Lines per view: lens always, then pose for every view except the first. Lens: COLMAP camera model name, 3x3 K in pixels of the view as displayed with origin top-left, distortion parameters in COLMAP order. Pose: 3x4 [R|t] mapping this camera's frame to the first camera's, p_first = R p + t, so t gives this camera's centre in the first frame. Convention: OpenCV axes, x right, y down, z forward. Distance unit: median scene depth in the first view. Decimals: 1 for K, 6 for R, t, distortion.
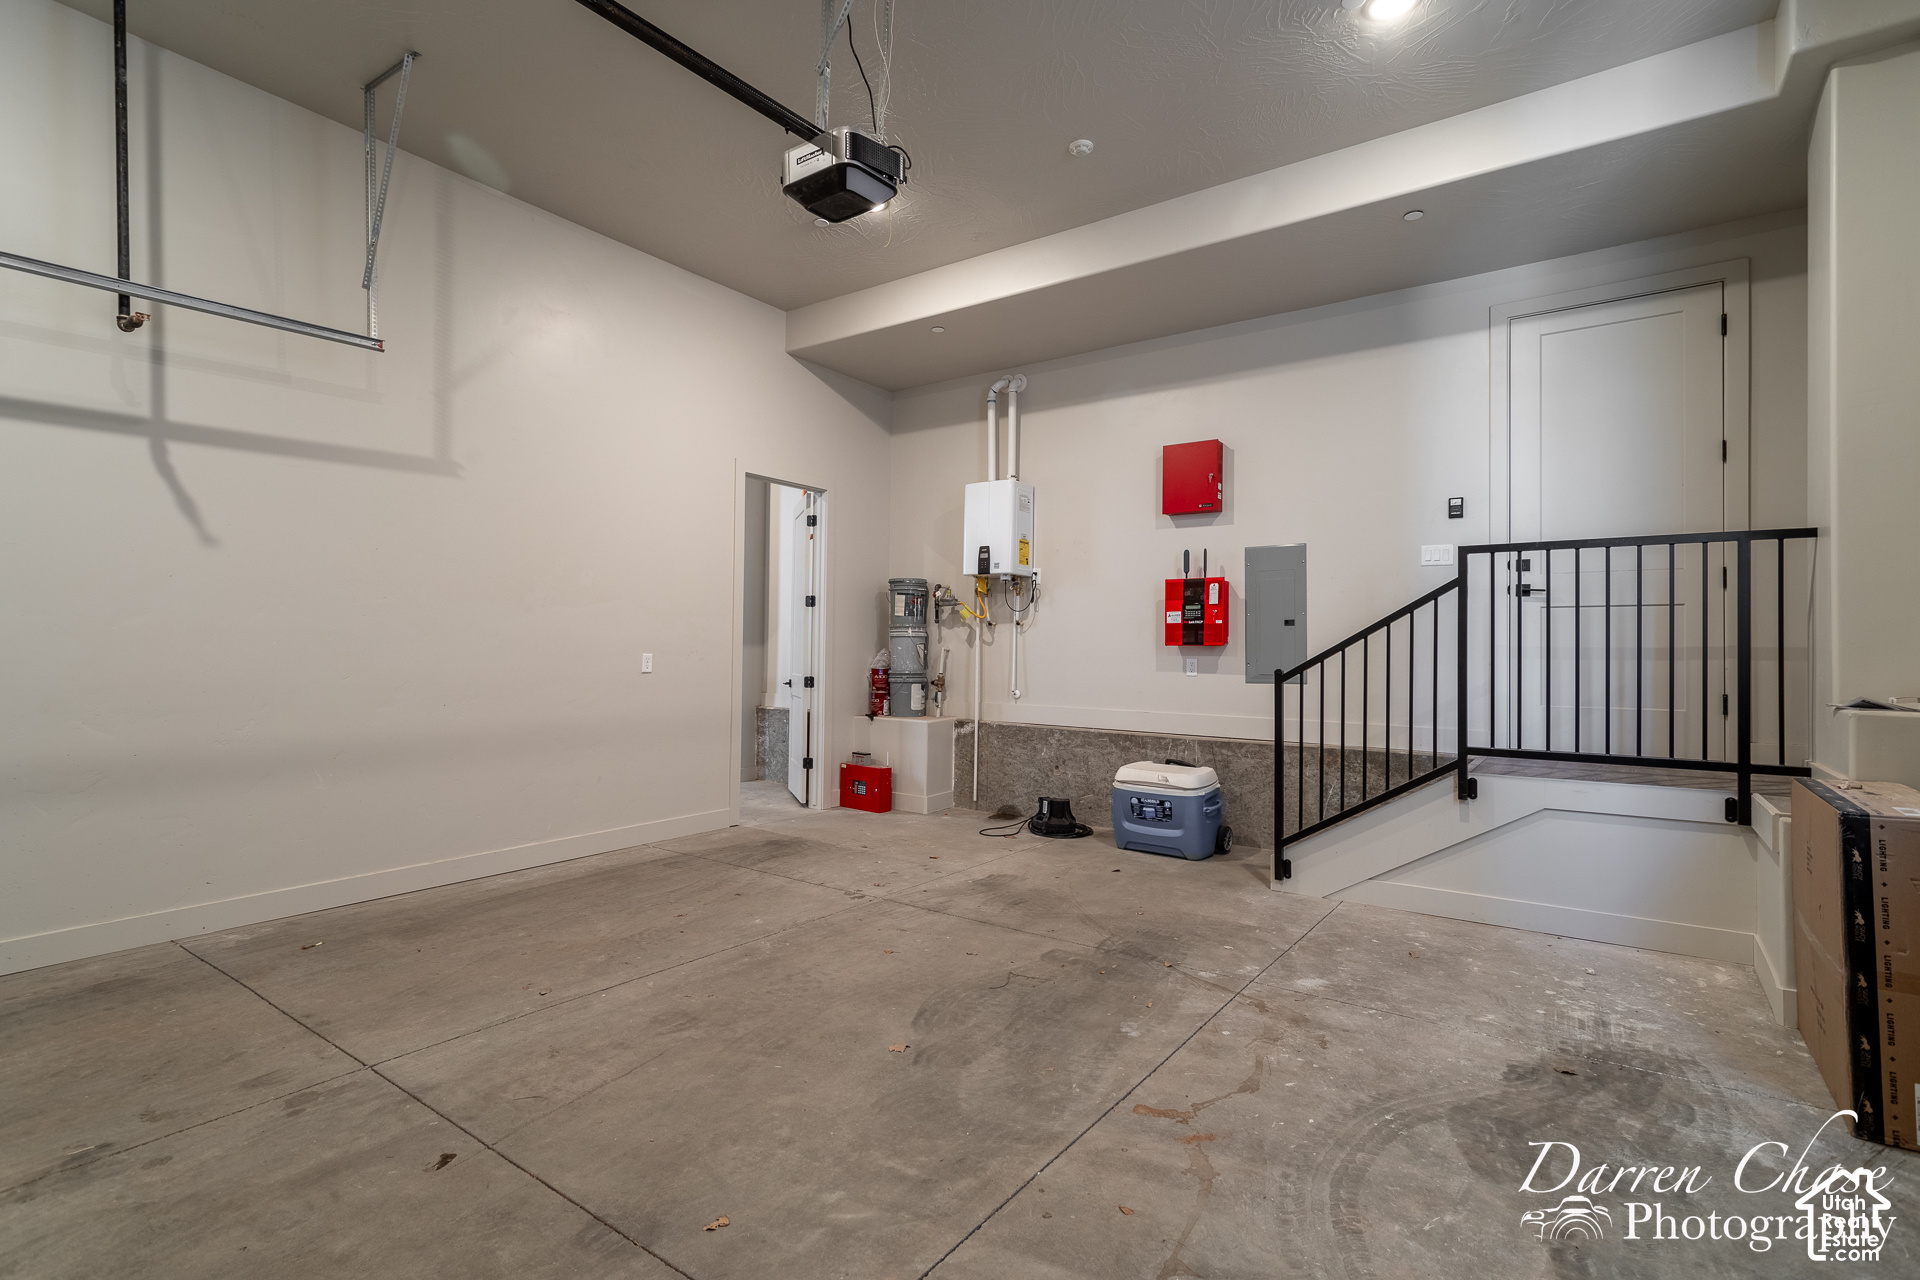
lens RADIAL K [[921.4, 0, 962.3], [0, 921.4, 639.1], [0, 0, 1]] dist [0.002286, 0.000453]
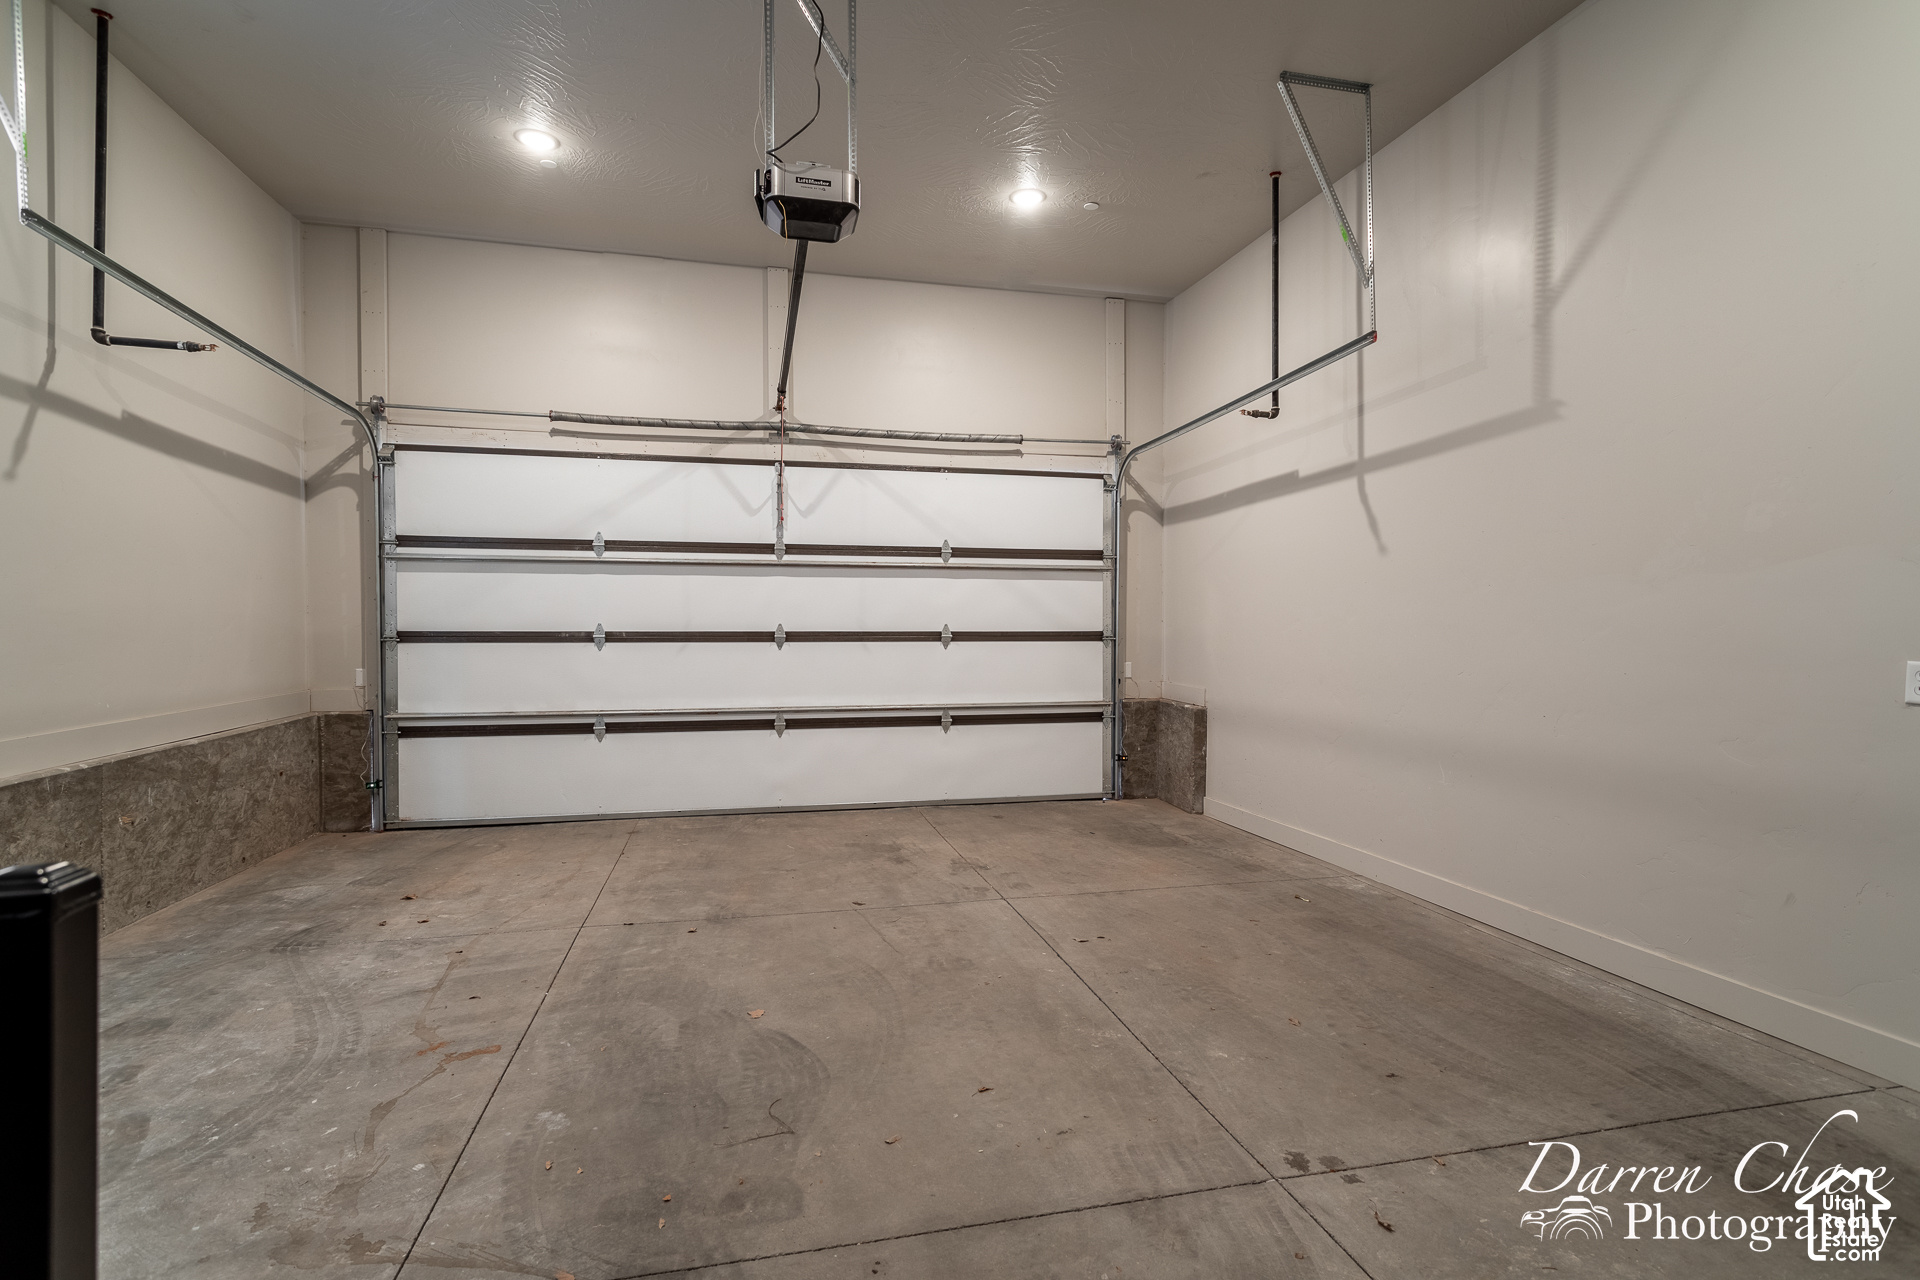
lens RADIAL K [[921.4, 0, 964.0], [0, 921.4, 639.5], [0, 0, 1]] dist [0.002286, 0.000453]
pose [[-0.652766, -0.001583, -0.757558, 0.581929], [-0.001845, 0.999998, -0.000500, 0.012867], [0.757557, 0.001072, -0.652768, 1.879699]]
